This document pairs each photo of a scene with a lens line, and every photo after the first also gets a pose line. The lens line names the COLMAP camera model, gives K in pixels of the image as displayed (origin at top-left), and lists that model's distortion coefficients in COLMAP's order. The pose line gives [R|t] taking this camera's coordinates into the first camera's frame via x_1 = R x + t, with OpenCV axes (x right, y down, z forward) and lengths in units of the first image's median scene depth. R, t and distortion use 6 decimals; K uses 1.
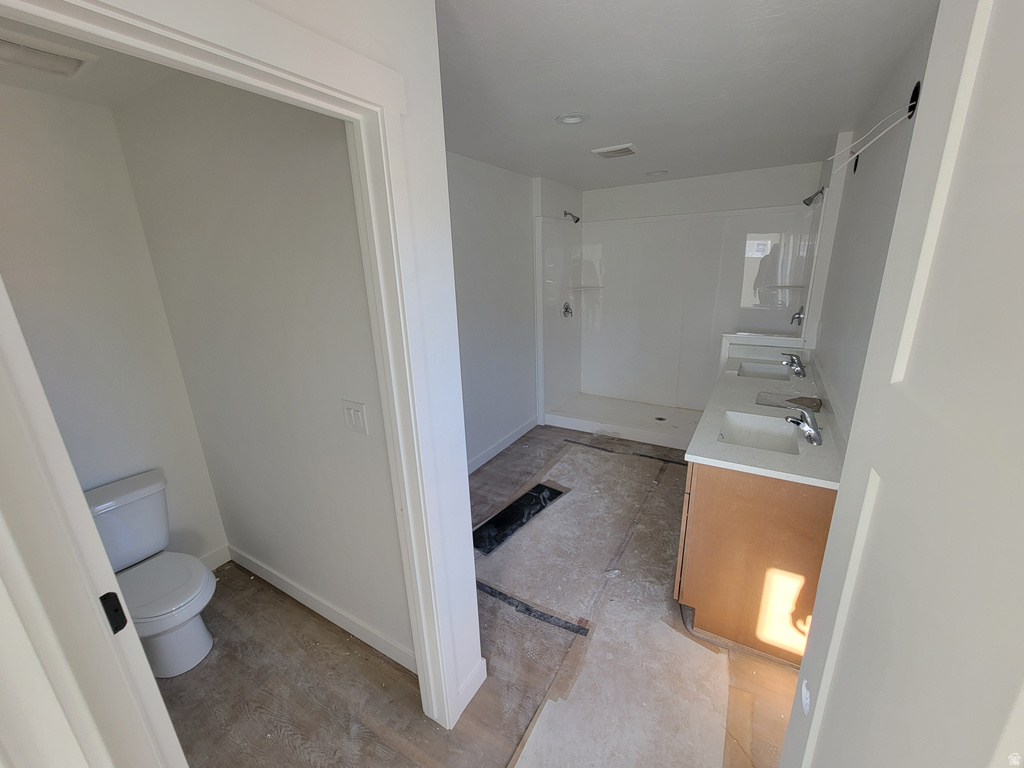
lens RADIAL K [[412.6, 0, 513.8], [0, 412.6, 383.6], [0, 0, 1]] dist [-0.010814, 0.000593]
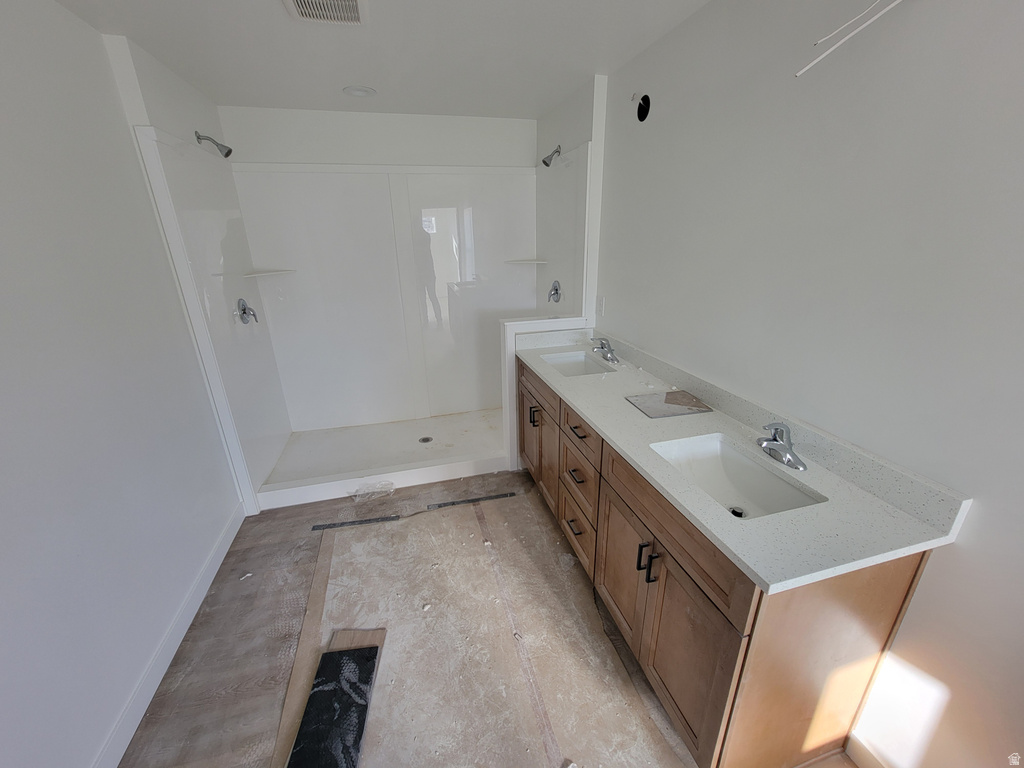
lens RADIAL K [[412.6, 0, 512.4], [0, 412.6, 387.3], [0, 0, 1]] dist [-0.010814, 0.000593]
pose [[0.688495, -0.232349, 0.687014, -0.044114], [0.197485, 0.971558, 0.130671, -0.090904], [-0.697835, 0.045708, 0.714799, 0.389377]]
